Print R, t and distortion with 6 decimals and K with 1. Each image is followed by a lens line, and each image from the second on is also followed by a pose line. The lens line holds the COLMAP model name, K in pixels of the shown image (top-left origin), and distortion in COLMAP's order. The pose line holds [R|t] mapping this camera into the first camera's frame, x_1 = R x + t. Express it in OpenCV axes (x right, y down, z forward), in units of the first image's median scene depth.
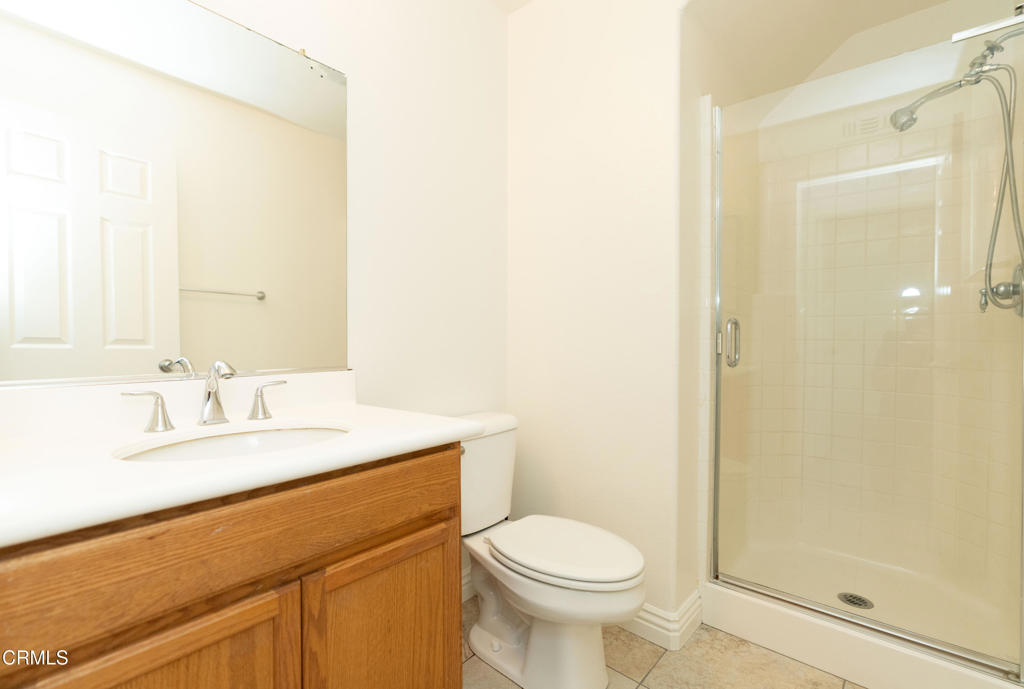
lens RADIAL K [[452.7, 0, 512.0], [0, 452.7, 344.5], [0, 0, 1]] dist [-0.004974, 0.000101]
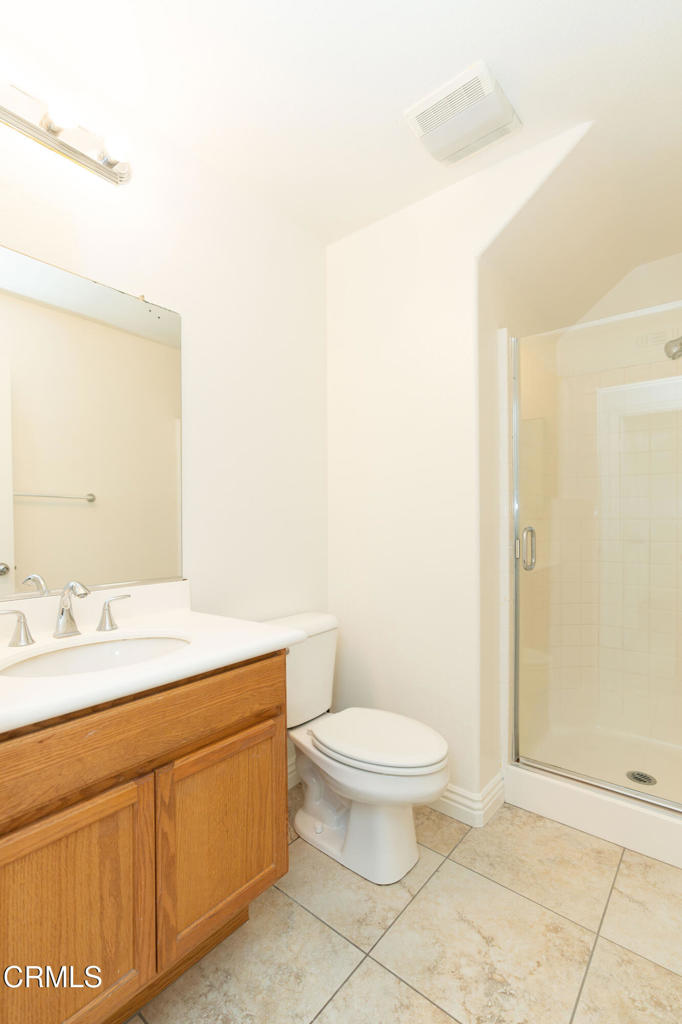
lens RADIAL K [[461.2, 0, 355.0], [0, 461.2, 516.1], [0, 0, 1]] dist [-0.002338, -0.000469]
pose [[0.999202, -0.007509, 0.039235, 0.017127], [0.008322, 0.999753, -0.020590, -0.086436], [-0.039071, 0.020900, 0.999018, -0.171969]]
